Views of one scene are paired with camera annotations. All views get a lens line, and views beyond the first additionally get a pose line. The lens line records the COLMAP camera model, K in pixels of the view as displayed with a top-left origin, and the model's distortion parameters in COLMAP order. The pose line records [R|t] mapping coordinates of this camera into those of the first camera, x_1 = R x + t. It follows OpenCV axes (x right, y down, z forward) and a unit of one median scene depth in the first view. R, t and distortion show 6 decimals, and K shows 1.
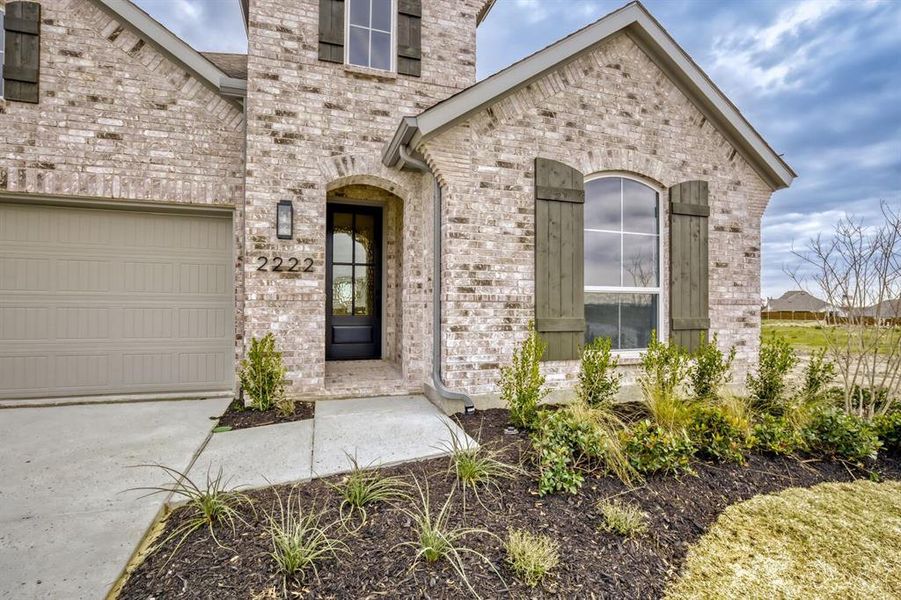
lens RADIAL K [[418.8, 0, 450.5], [0, 418.8, 300.0], [0, 0, 1]] dist [-0.014808, 0.000445]
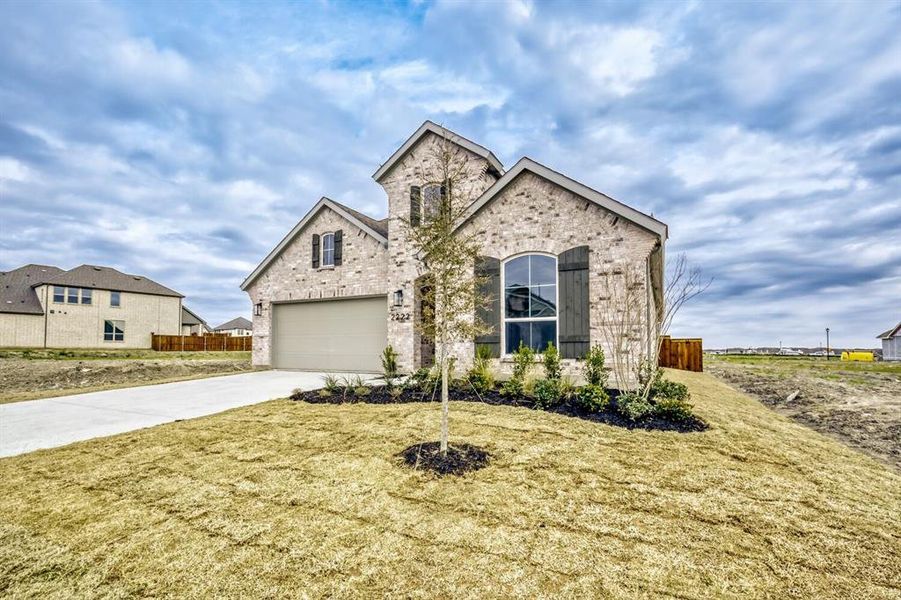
lens RADIAL K [[510.5, 0, 450.1], [0, 510.5, 333.2], [0, 0, 1]] dist [-0.000038, 0.000225]
pose [[0.671298, -0.035621, -0.740331, 1.893330], [0.009293, 0.999170, -0.039649, 0.122798], [0.741130, 0.019736, 0.671072, -0.718346]]
